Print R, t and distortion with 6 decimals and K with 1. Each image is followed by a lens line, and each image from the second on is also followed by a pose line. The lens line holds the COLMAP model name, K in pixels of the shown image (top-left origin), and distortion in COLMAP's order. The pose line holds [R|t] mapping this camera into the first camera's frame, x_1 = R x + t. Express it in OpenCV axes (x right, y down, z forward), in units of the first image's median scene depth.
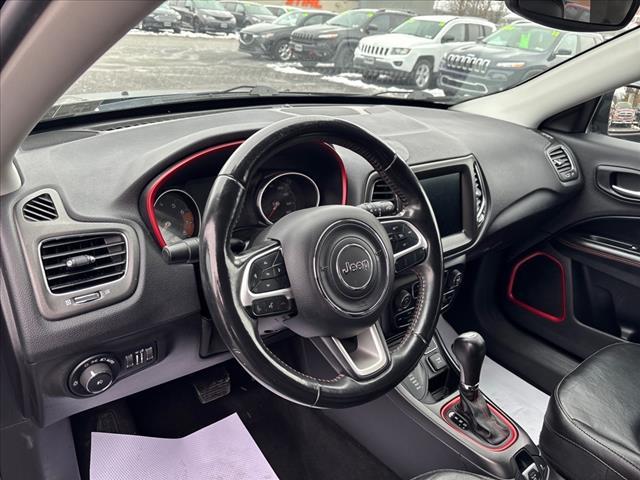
lens RADIAL K [[478.1, 0, 320.0], [0, 478.1, 240.0], [0, 0, 1]] dist [0.042211, -0.049227]
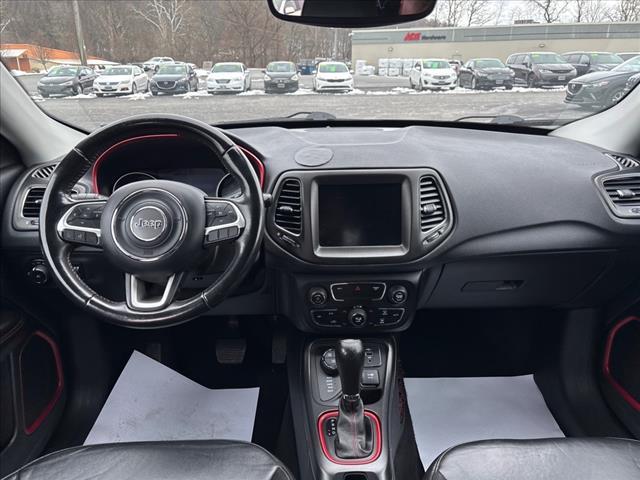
lens RADIAL K [[478.6, 0, 320.0], [0, 478.6, 240.0], [0, 0, 1]] dist [0.004660, 0.000827]
pose [[0.791487, 0.116333, -0.600012, 0.469766], [-0.180169, 0.982504, -0.047171, 0.029761], [0.584026, 0.145439, 0.798599, 0.089156]]
